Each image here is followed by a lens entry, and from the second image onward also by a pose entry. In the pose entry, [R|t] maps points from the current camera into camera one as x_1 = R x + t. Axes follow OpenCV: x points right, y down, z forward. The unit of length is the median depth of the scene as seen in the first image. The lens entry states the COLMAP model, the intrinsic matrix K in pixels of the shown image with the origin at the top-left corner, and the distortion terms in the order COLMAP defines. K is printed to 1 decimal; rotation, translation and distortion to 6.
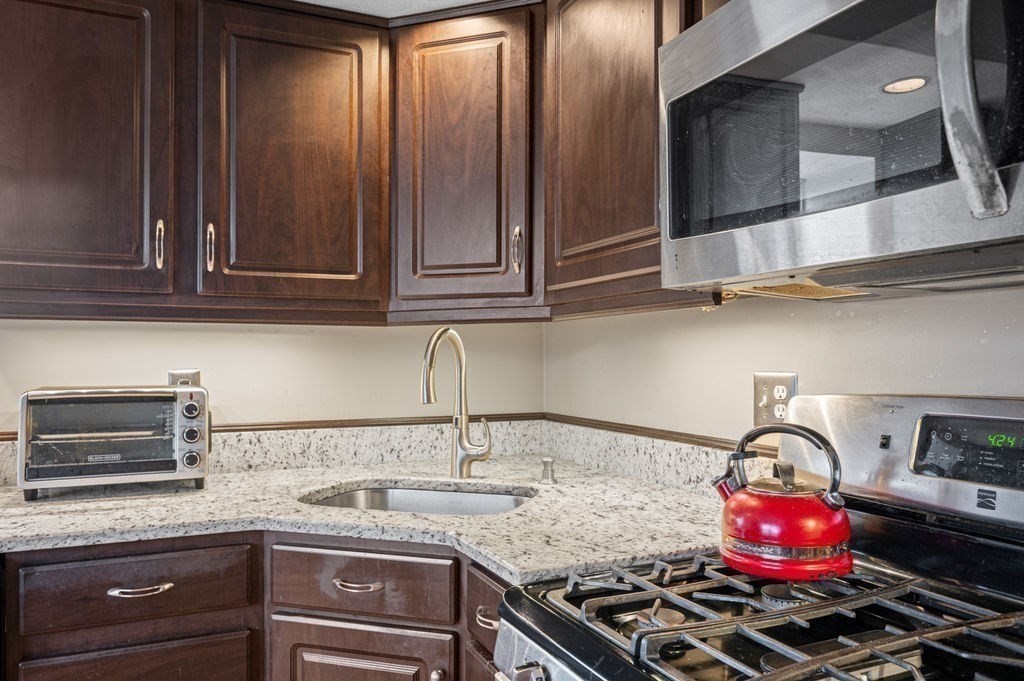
lens RADIAL K [[730.2, 0, 511.4], [0, 730.2, 345.7], [0, 0, 1]] dist [-0.007615, -0.003917]
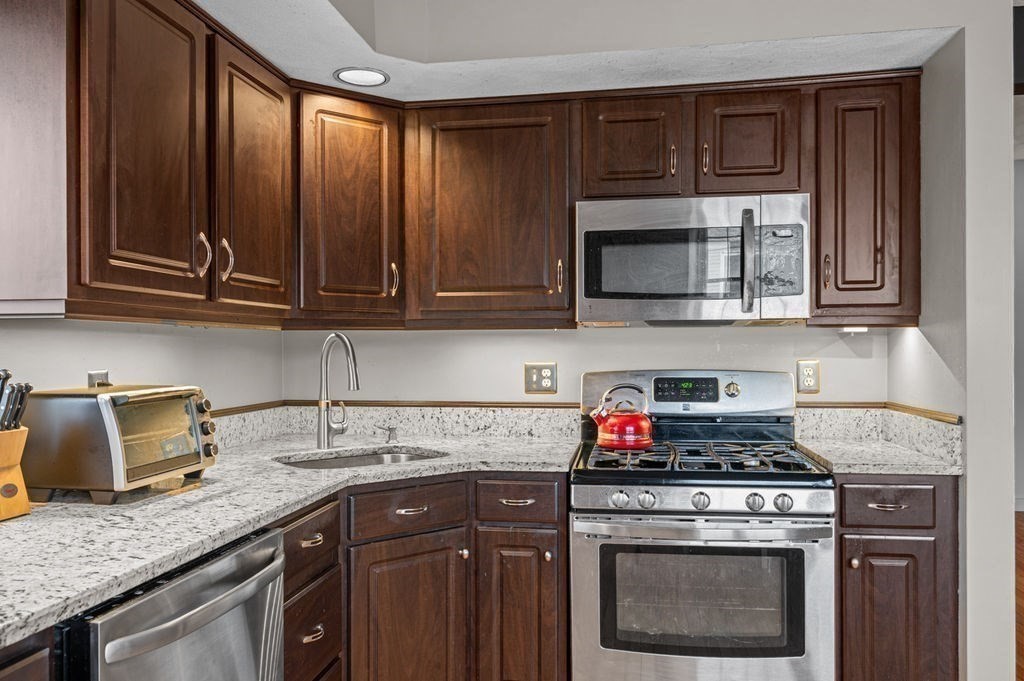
lens RADIAL K [[764.6, 0, 513.0], [0, 764.6, 342.6], [0, 0, 1]] dist [-0.006640, -0.000700]
pose [[0.558105, 0.005159, 0.829754, -1.077524], [-0.010930, 0.999940, 0.001134, -0.013028], [-0.829698, -0.009702, 0.558128, -0.026329]]
